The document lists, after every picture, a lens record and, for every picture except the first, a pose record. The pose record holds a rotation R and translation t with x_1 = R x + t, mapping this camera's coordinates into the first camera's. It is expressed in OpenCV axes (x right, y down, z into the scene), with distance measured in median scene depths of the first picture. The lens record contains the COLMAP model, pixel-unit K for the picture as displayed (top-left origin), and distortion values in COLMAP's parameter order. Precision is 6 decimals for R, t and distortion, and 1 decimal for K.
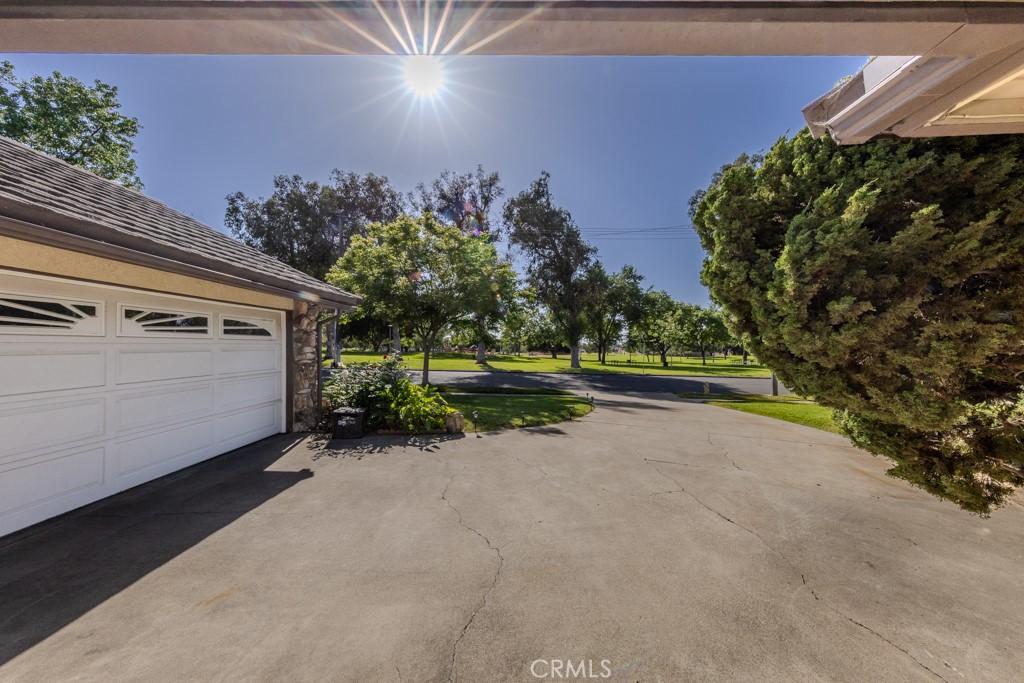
lens RADIAL K [[327.5, 0, 514.5], [0, 327.5, 342.7], [0, 0, 1]] dist [-0.000421, -0.000050]
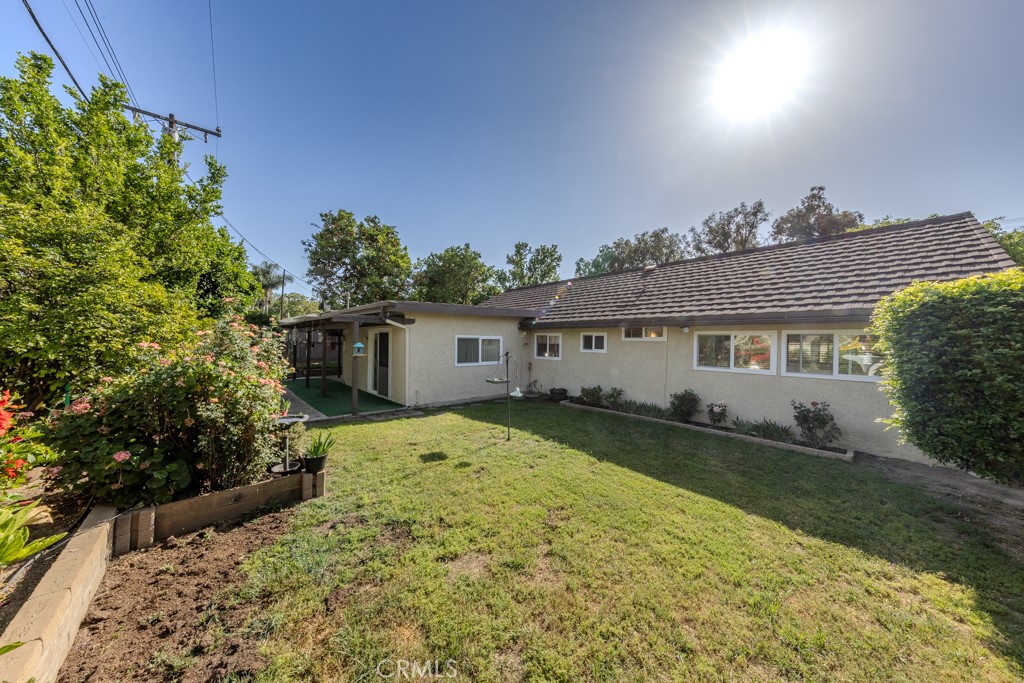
lens RADIAL K [[327.5, 0, 511.3], [0, 327.5, 340.6], [0, 0, 1]] dist [-0.000421, -0.000050]
pose [[0.672534, 0.003059, -0.740060, 0.210653], [-0.012007, 0.999905, -0.006778, 0.001936], [0.739969, 0.013444, 0.672507, -0.451393]]
